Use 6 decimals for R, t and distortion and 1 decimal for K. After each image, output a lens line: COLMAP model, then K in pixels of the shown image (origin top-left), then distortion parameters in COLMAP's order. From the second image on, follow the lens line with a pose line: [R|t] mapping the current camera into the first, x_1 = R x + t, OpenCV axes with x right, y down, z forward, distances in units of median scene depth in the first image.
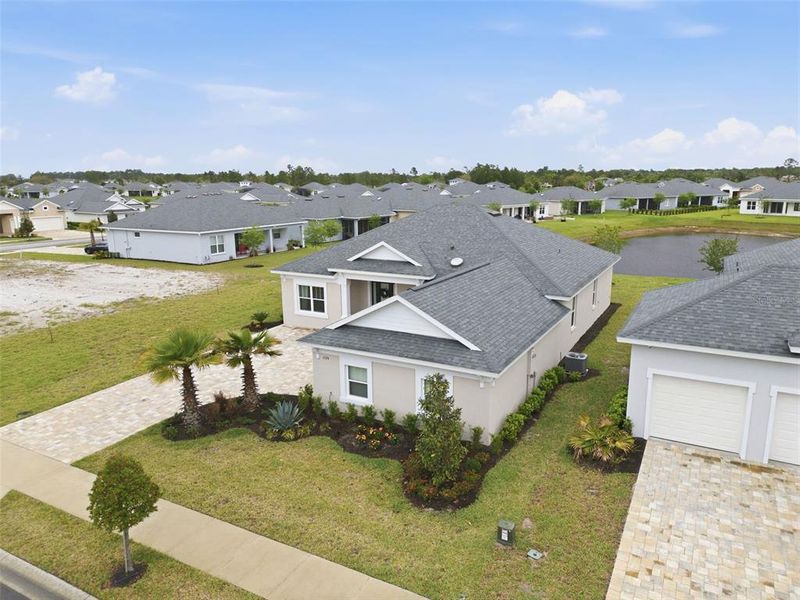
lens RADIAL K [[547.4, 0, 400.0], [0, 547.4, 300.0], [0, 0, 1]] dist [0.078495, -0.068847]
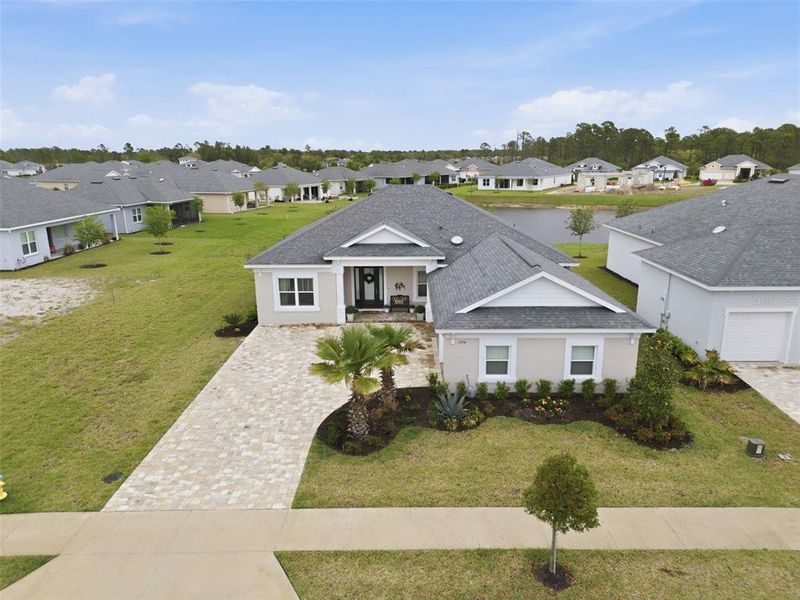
lens RADIAL K [[547.4, 0, 400.0], [0, 547.4, 300.0], [0, 0, 1]] dist [0.078495, -0.068847]
pose [[0.884024, -0.116551, 0.452678, -0.421183], [0.100344, 0.993157, 0.059748, -0.026147], [-0.456544, -0.007396, 0.889670, 0.102002]]
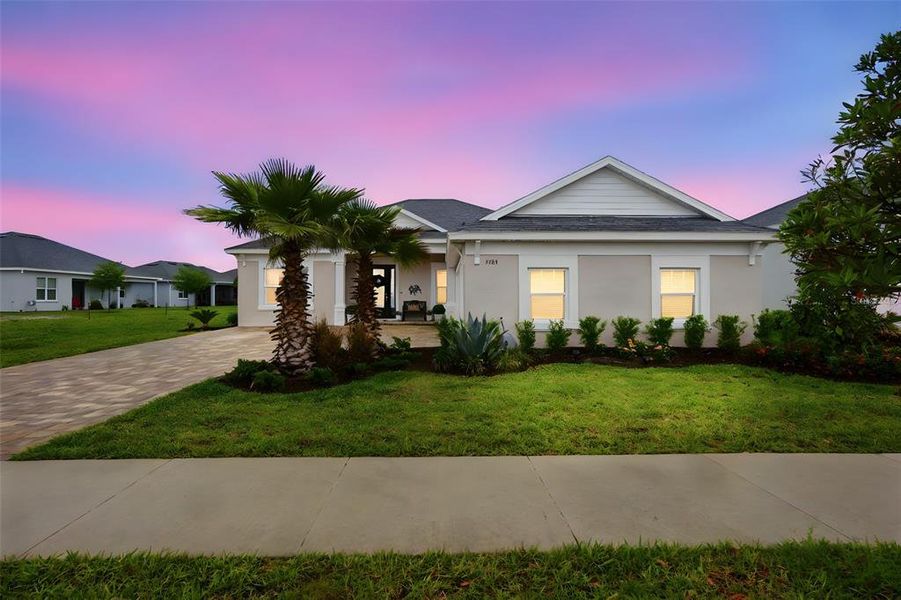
lens RADIAL K [[463.9, 0, 447.6], [0, 463.9, 302.3], [0, 0, 1]] dist [-0.064592, 0.044075]
pose [[0.873642, 0.001970, 0.486565, -0.270695], [0.096522, 0.979417, -0.177274, 0.149047], [-0.476900, 0.201838, 0.855469, 0.361020]]
